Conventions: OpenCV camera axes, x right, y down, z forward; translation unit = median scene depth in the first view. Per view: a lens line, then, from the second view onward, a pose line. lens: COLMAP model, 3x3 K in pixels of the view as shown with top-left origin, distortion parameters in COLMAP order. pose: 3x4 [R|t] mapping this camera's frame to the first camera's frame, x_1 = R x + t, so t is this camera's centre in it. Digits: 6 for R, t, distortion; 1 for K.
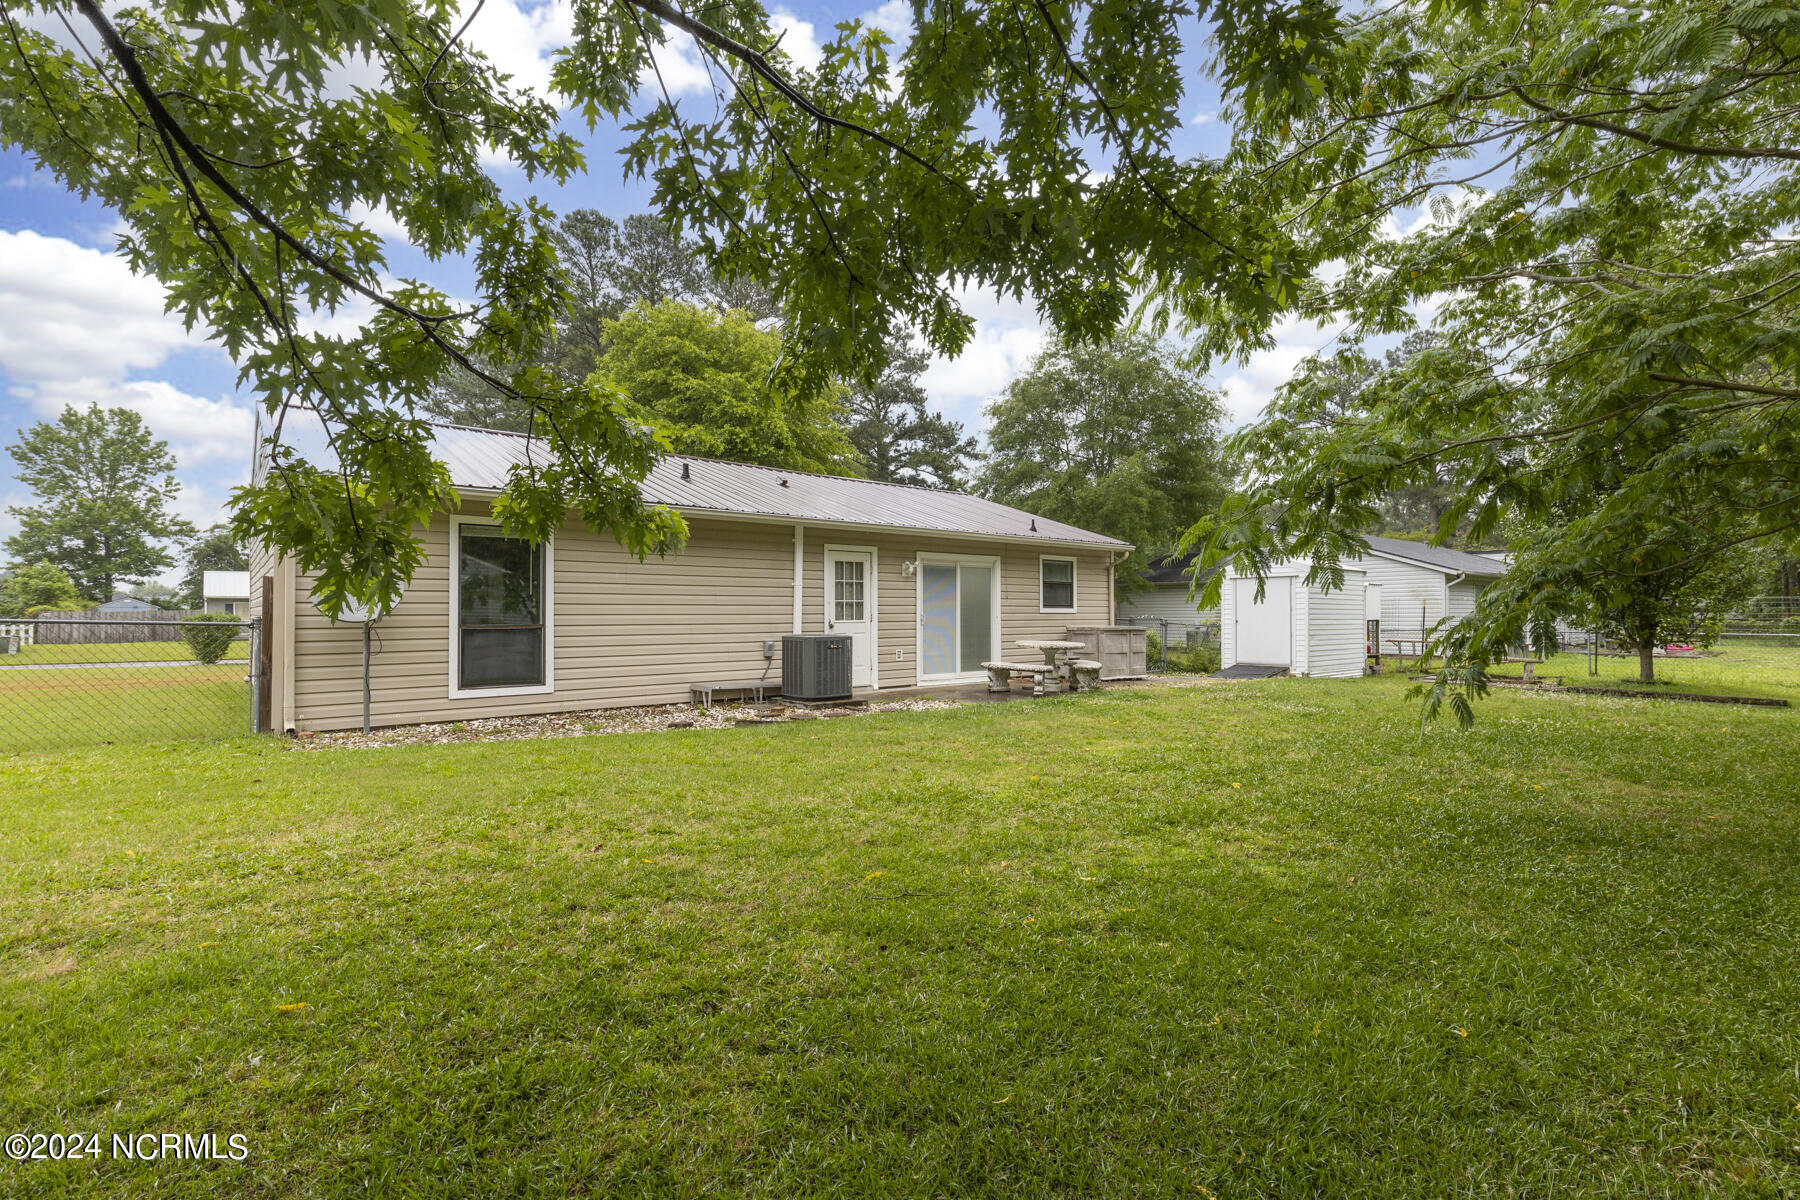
lens RADIAL K [[834.0, 0, 919.3], [0, 834.0, 600.9], [0, 0, 1]] dist [0.000474, 0.000150]
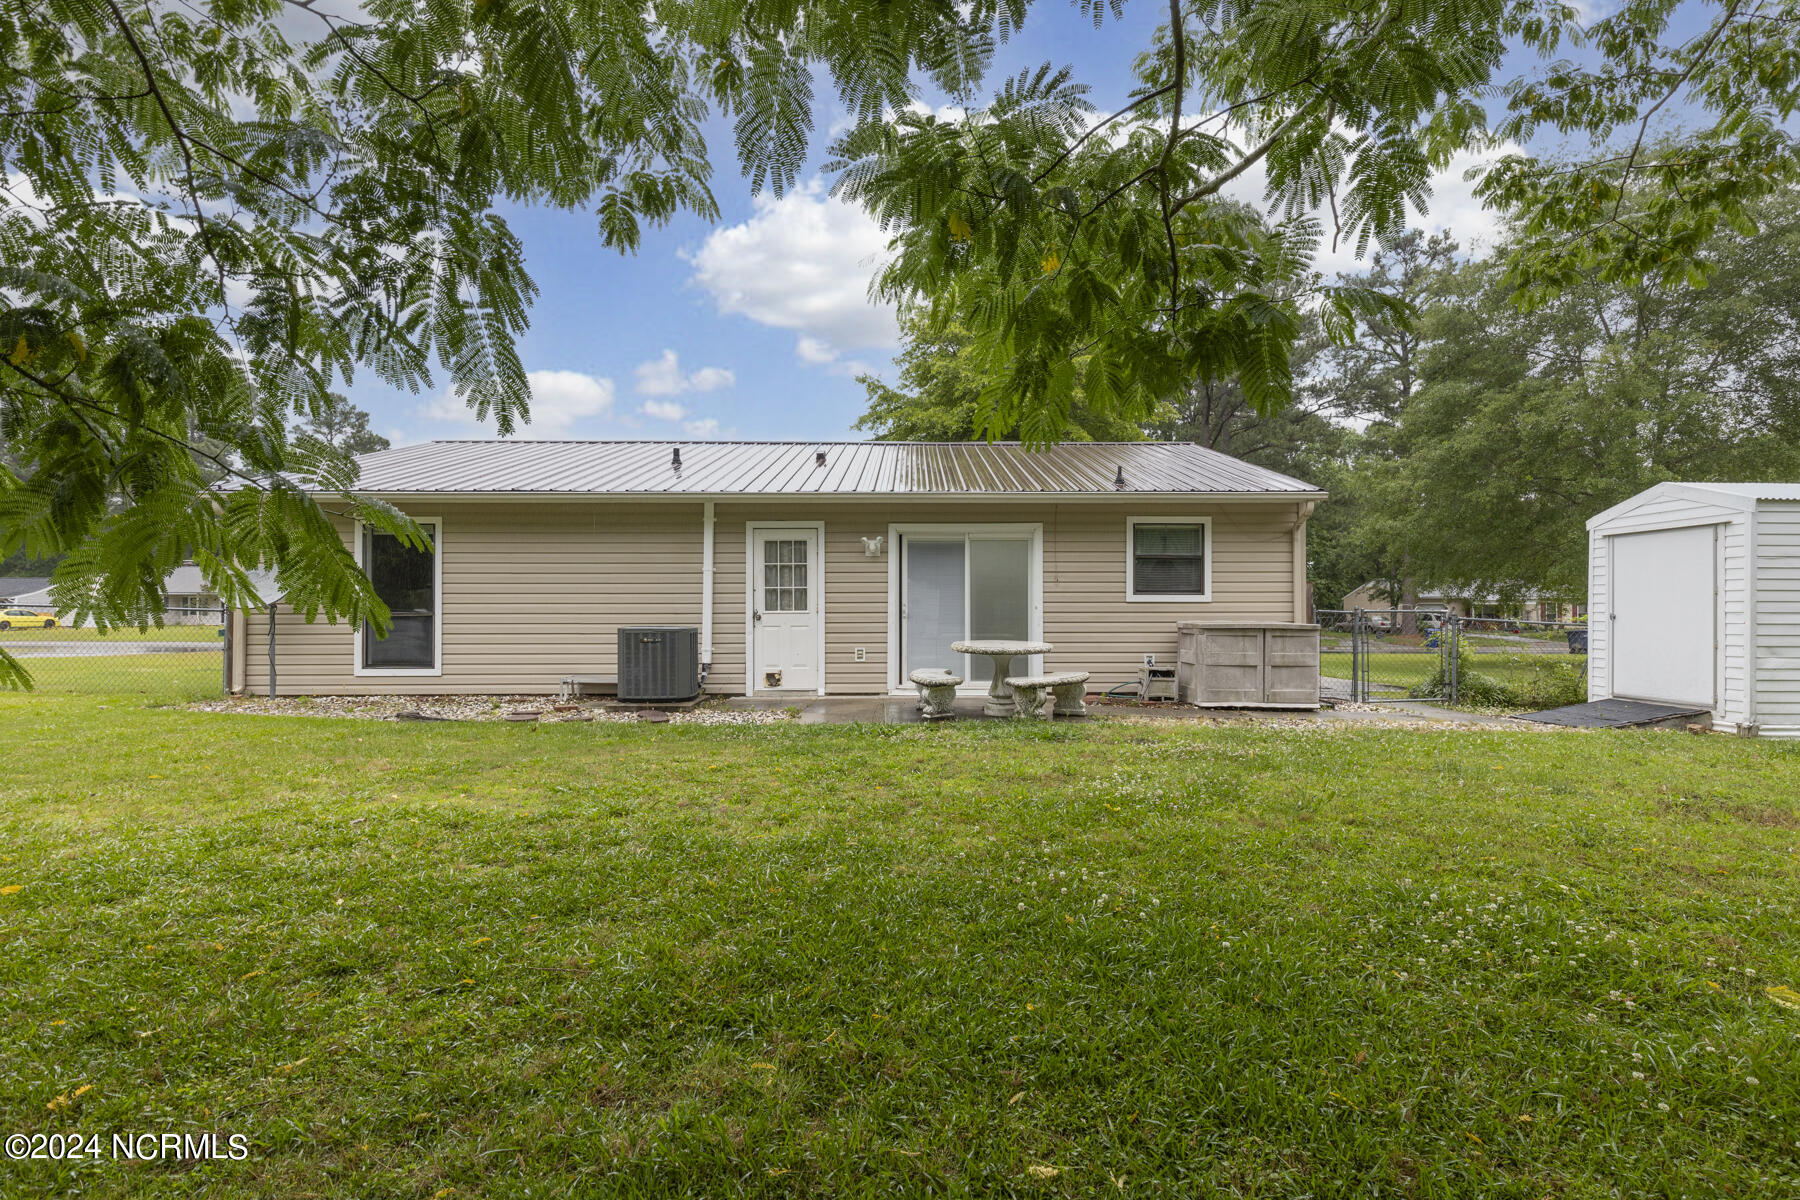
lens RADIAL K [[834.0, 0, 919.3], [0, 834.0, 600.9], [0, 0, 1]] dist [0.000474, 0.000150]
pose [[0.761835, -0.006927, -0.647734, 0.566010], [0.009772, 0.999952, 0.000800, 0.014282], [0.647697, -0.006939, 0.761866, 0.450954]]
